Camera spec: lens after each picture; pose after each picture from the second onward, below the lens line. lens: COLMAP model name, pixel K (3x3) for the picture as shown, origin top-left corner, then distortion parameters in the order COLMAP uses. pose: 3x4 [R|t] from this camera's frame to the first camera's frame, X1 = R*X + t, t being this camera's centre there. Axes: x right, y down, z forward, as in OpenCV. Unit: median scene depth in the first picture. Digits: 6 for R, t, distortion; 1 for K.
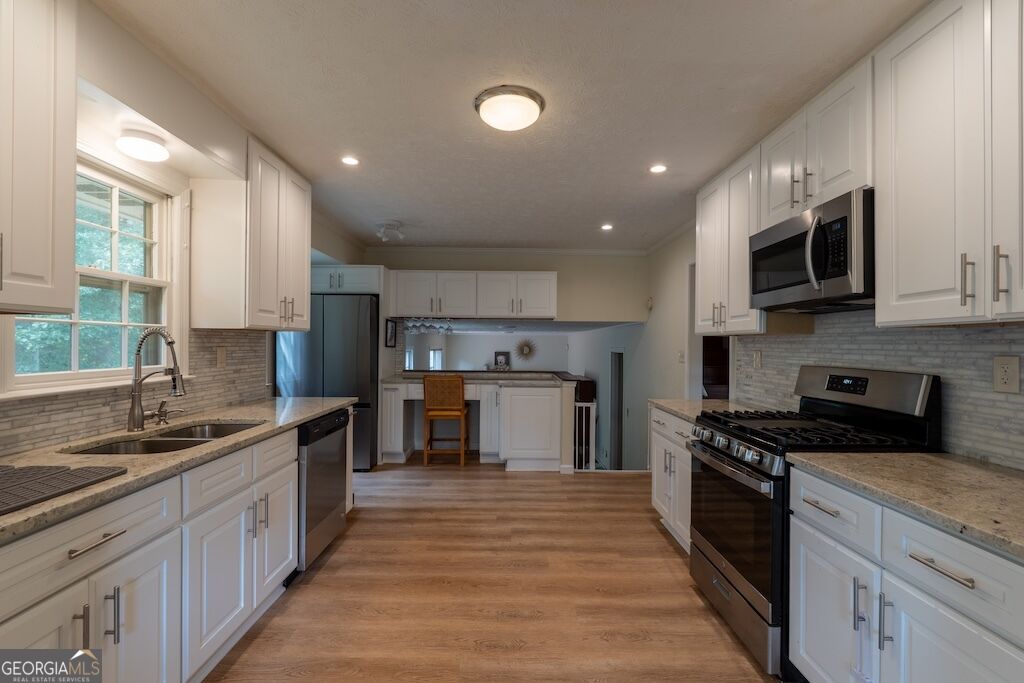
lens RADIAL K [[450.1, 0, 514.8], [0, 450.1, 340.0], [0, 0, 1]] dist [-0.000775, 0.000053]
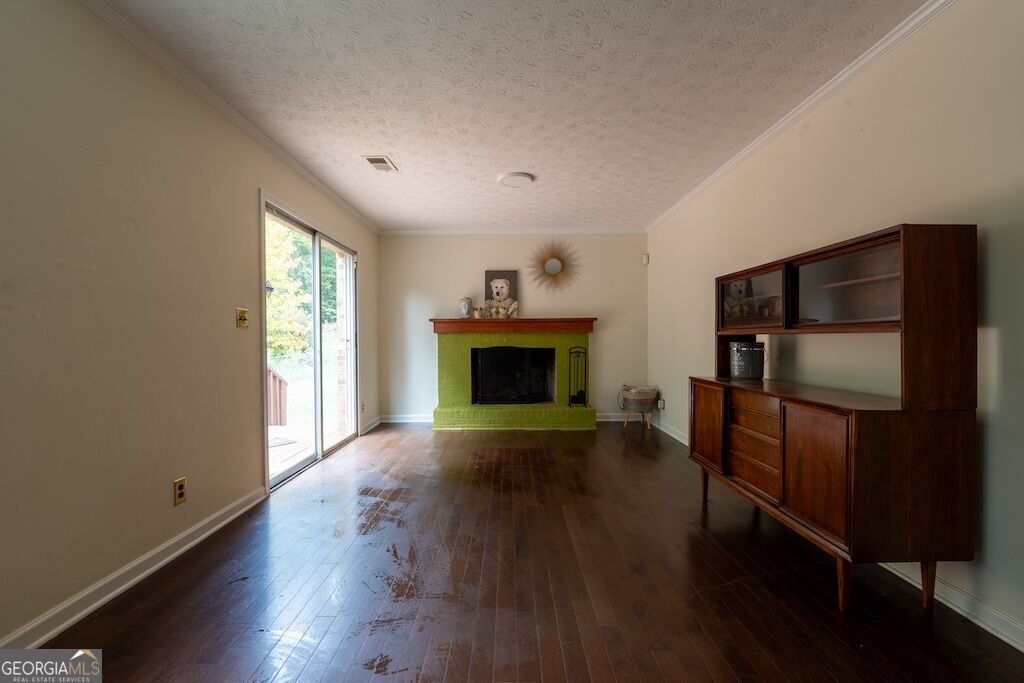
lens RADIAL K [[450.1, 0, 515.0], [0, 450.1, 343.0], [0, 0, 1]] dist [-0.000775, 0.000053]
pose [[0.999485, -0.017647, 0.026798, -0.125233], [0.017297, 0.999763, 0.013248, 0.418125], [-0.027025, -0.012777, 0.999553, 2.476863]]
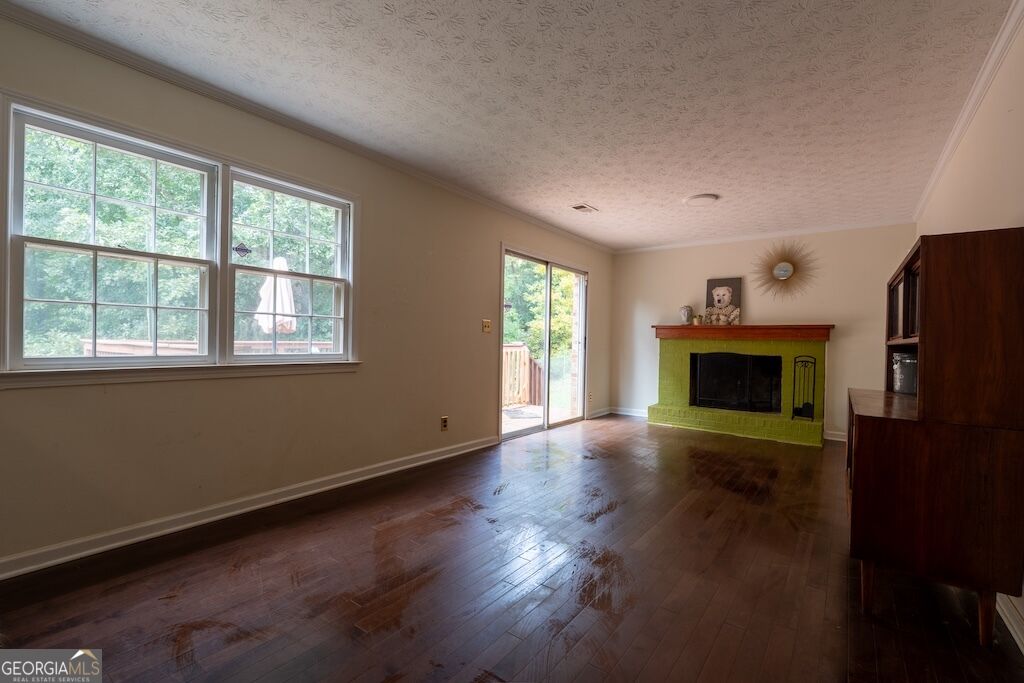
lens RADIAL K [[450.1, 0, 517.1], [0, 450.1, 340.7], [0, 0, 1]] dist [-0.000775, 0.000053]
pose [[0.814048, 0.004557, -0.580779, 0.299028], [-0.009984, 0.999931, -0.006149, 0.426682], [0.580711, 0.010804, 0.814038, 2.267279]]
